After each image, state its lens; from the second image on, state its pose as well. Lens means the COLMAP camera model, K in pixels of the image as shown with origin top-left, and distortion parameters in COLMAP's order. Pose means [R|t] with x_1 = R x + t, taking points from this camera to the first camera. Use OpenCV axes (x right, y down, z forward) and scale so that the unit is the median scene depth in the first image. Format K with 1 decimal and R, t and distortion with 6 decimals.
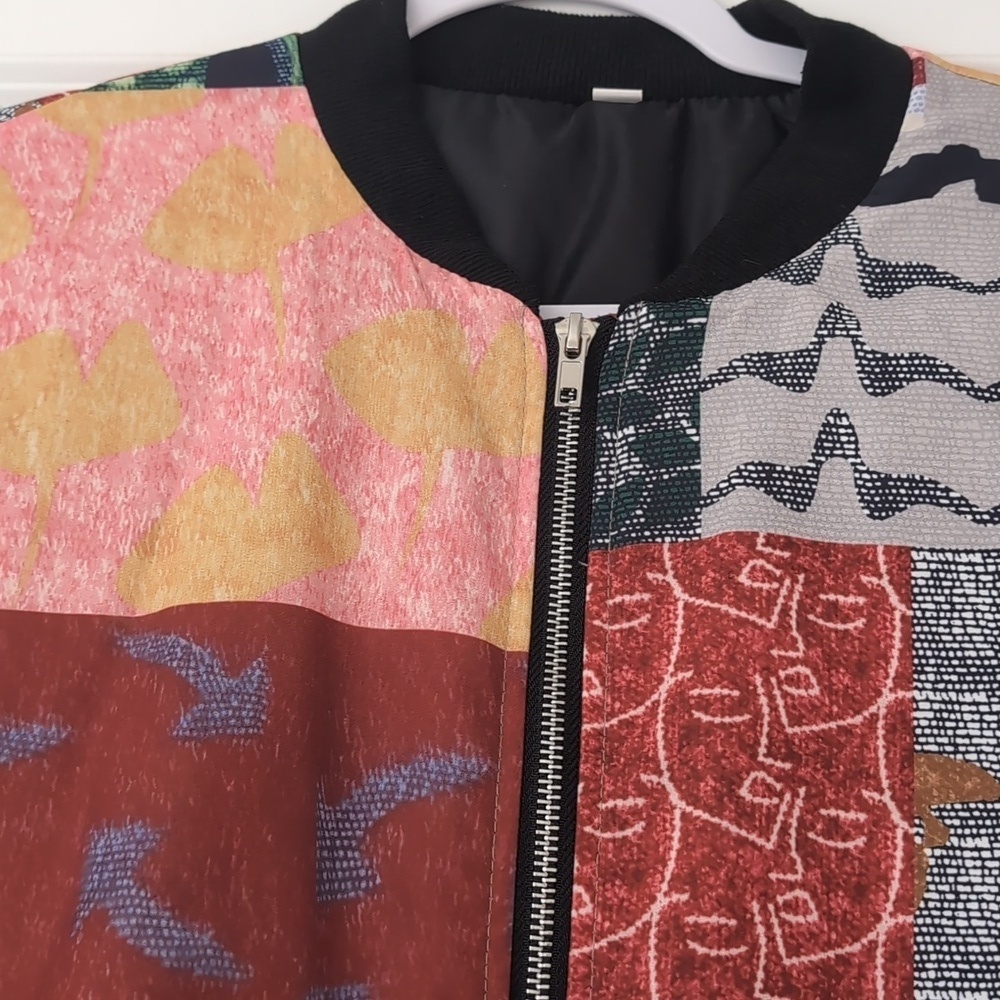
lens RADIAL K [[1663.2, 0, 518.0], [0, 1663.2, 500.6], [0, 0, 1]] dist [0.077759, -0.020042]
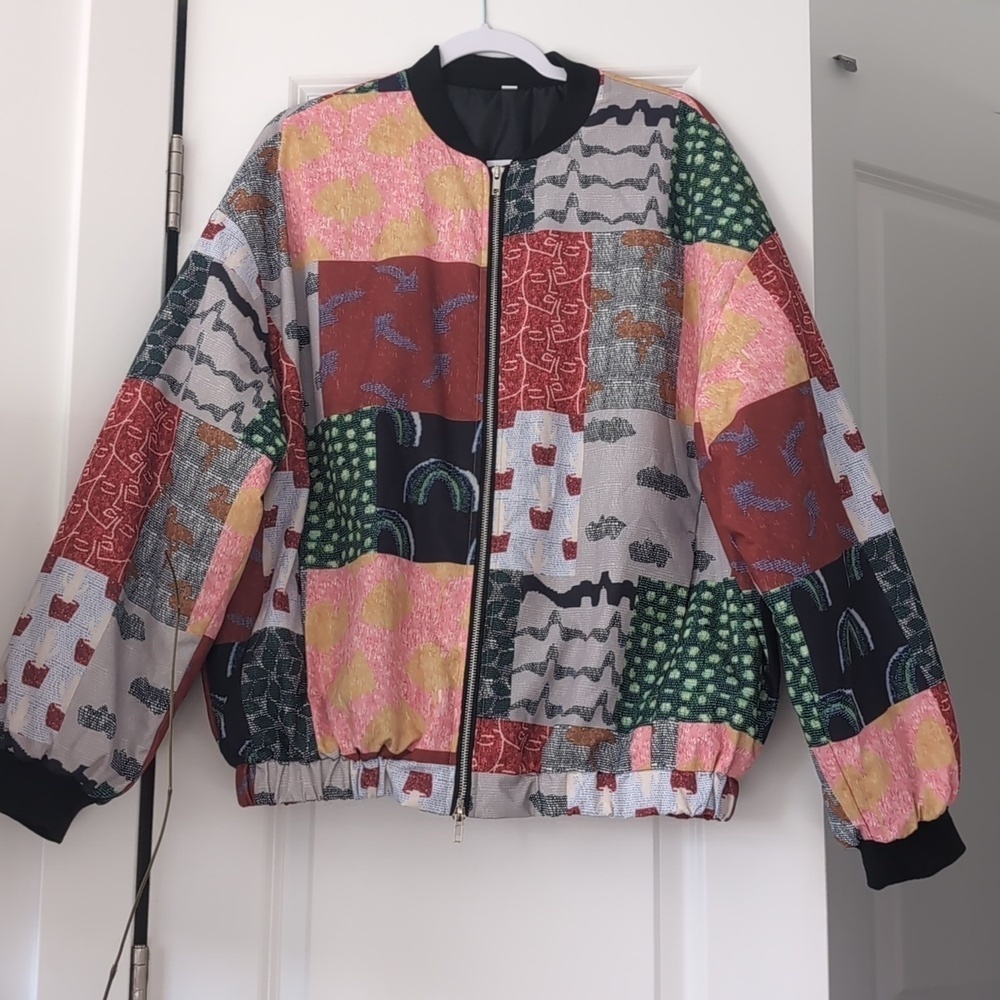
lens RADIAL K [[1663.2, 0, 518.0], [0, 1663.2, 500.6], [0, 0, 1]] dist [0.077759, -0.020042]
pose [[0.998963, -0.043349, -0.013940, 0.096538], [0.045250, 0.979248, 0.197548, -0.116435], [0.005087, -0.197974, 0.980194, -2.509950]]
